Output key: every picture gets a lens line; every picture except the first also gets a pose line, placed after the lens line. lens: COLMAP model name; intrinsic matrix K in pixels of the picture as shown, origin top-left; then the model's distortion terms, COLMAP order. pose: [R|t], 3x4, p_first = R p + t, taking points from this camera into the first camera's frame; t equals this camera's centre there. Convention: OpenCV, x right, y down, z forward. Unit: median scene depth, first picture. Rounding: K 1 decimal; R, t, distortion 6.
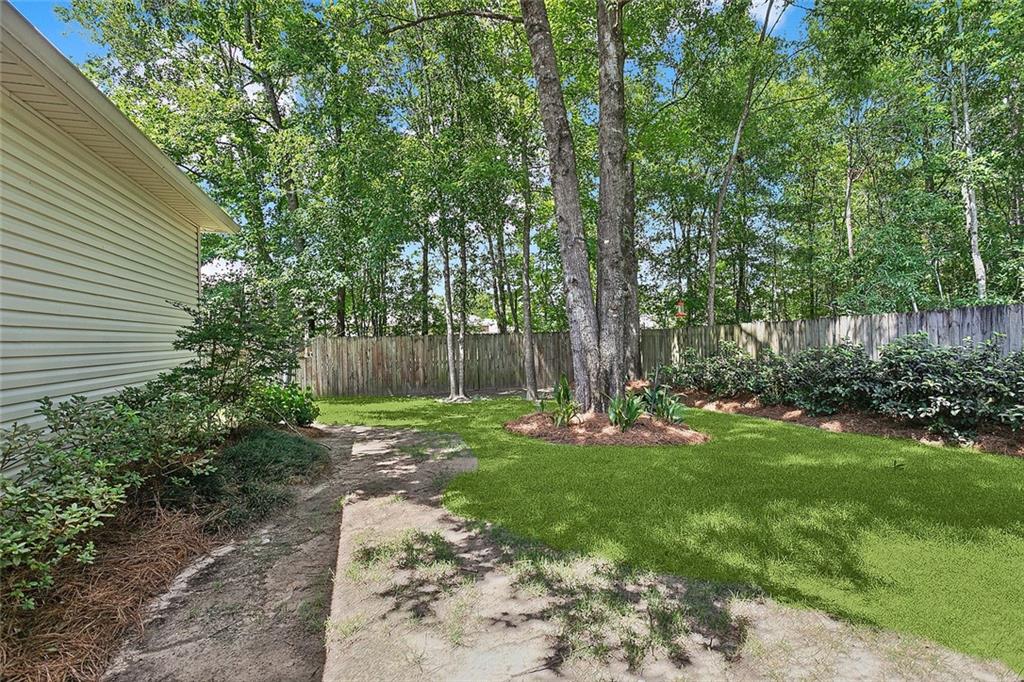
lens RADIAL K [[487.7, 0, 513.4], [0, 487.7, 334.8], [0, 0, 1]] dist [0.005856, -0.000510]
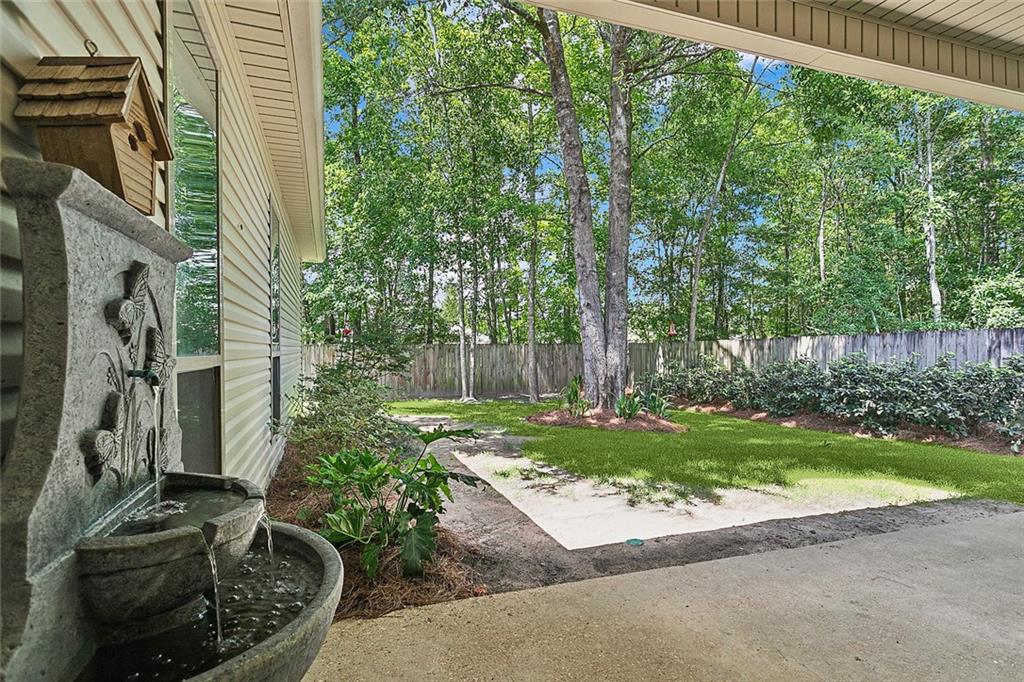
lens RADIAL K [[487.7, 0, 480.4], [0, 487.7, 353.0], [0, 0, 1]] dist [0.005856, -0.000510]
pose [[0.999649, 0.021561, -0.015366, -0.123081], [-0.021269, 0.999596, 0.018878, -0.003560], [0.015767, -0.018545, 0.999704, -0.253458]]
